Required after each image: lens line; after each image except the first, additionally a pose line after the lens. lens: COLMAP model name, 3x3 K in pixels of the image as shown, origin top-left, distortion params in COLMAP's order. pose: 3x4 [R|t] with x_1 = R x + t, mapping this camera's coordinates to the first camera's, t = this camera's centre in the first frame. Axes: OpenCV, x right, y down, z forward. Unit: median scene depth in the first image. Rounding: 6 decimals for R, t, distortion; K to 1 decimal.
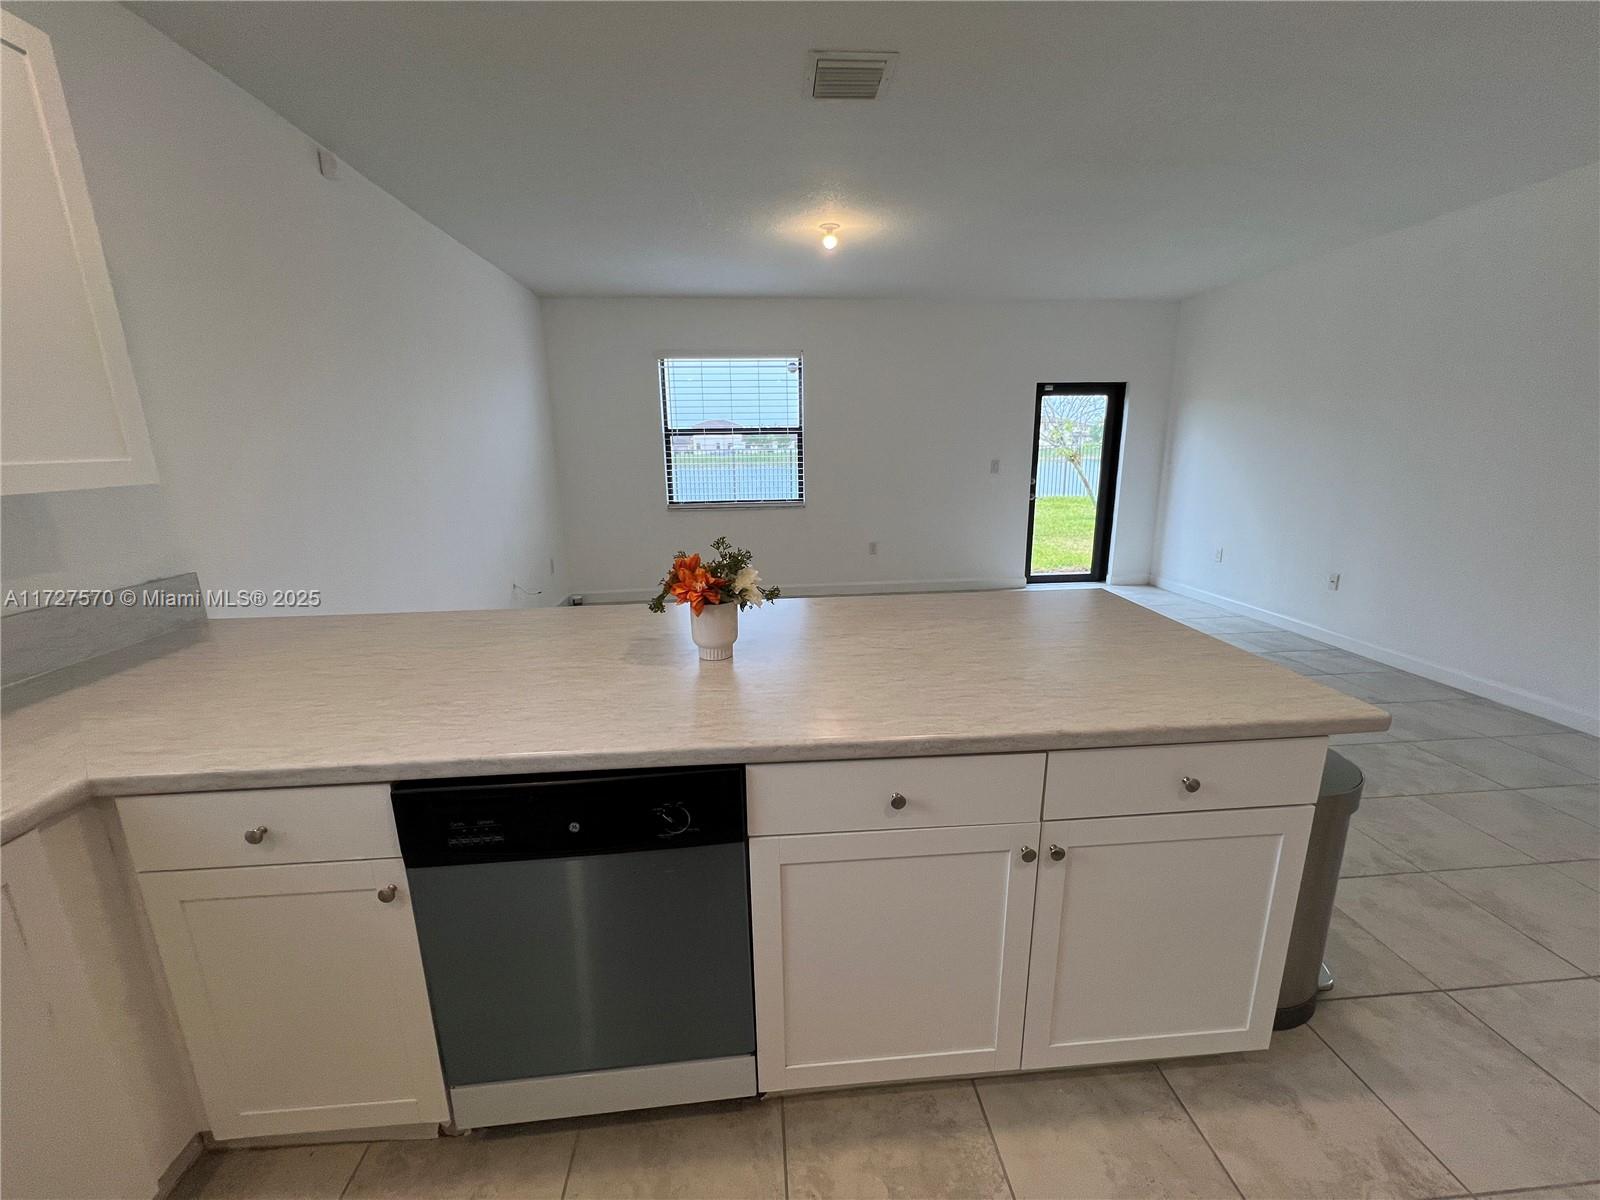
lens RADIAL K [[639.6, 0, 796.9], [0, 639.6, 597.4], [0, 0, 1]] dist [-0.002363, 0.001294]
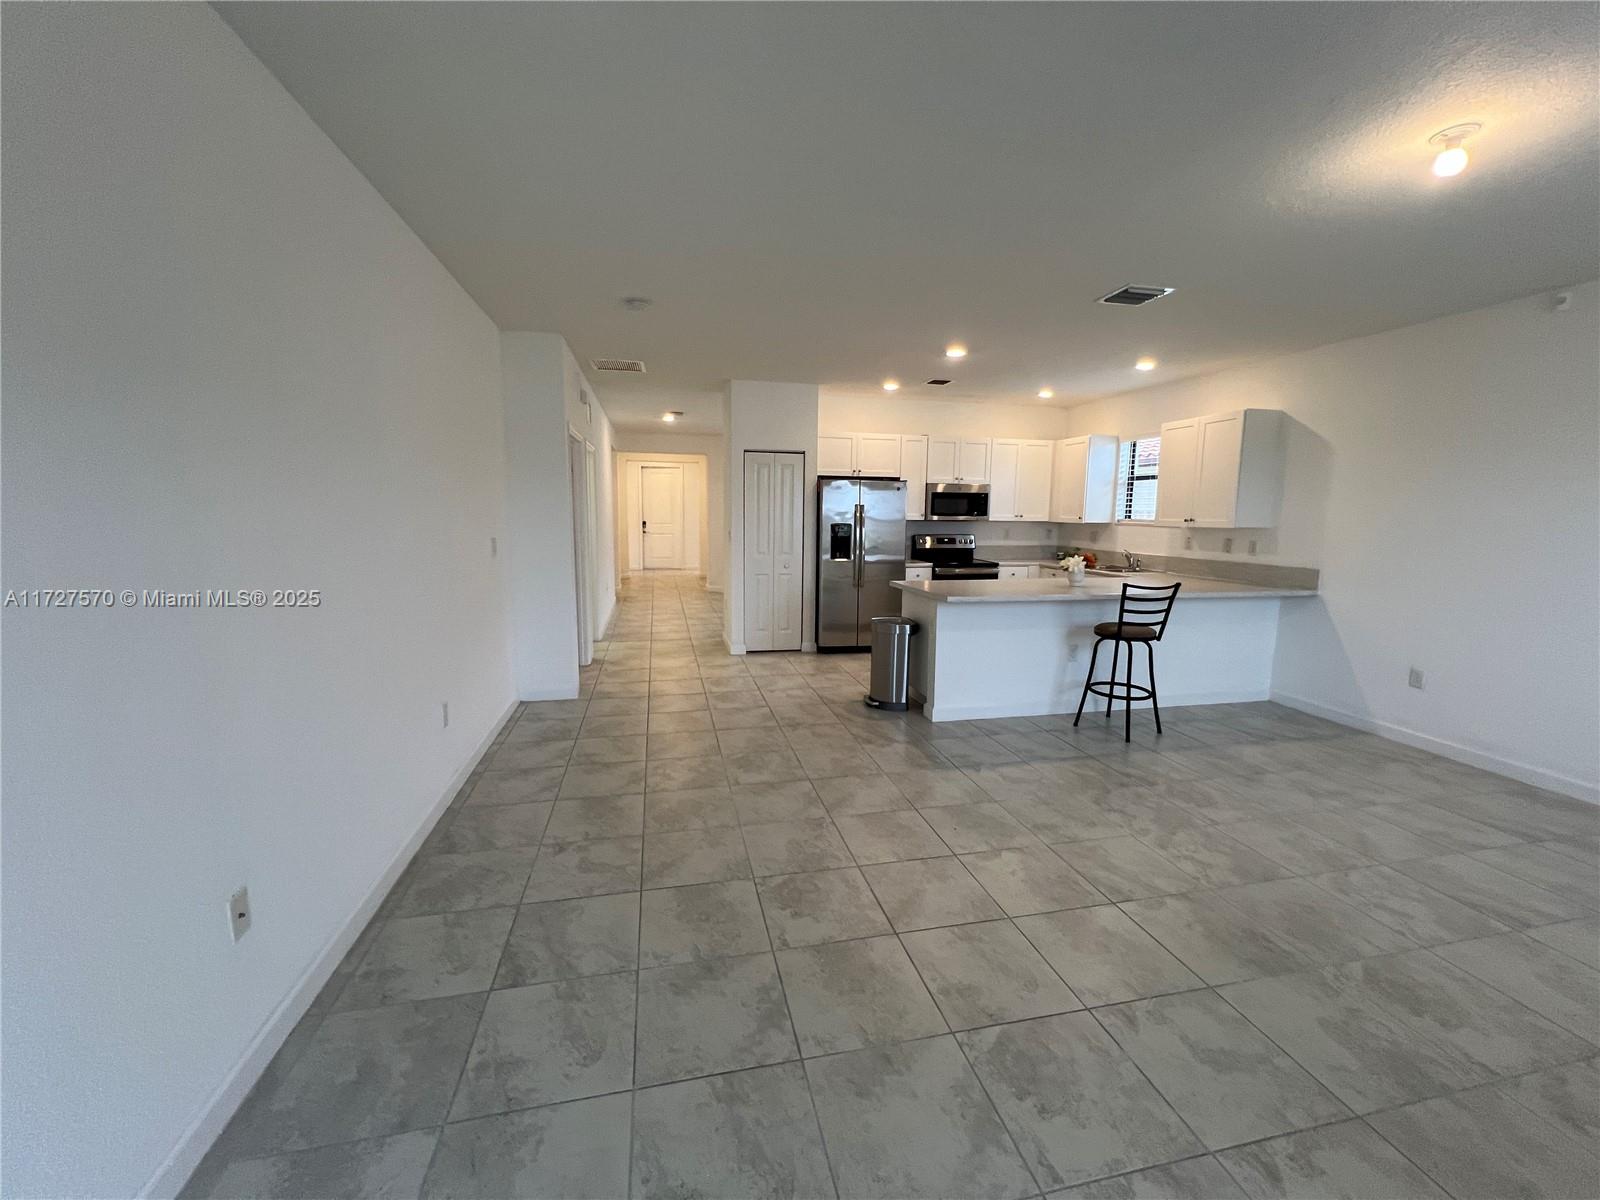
lens RADIAL K [[639.6, 0, 801.9], [0, 639.6, 596.4], [0, 0, 1]] dist [-0.002363, 0.001294]
pose [[-0.989424, 0.022627, -0.143278, 0.432179], [-0.031196, 0.931451, 0.362528, -0.248659], [0.141660, 0.363164, -0.920893, 0.984477]]
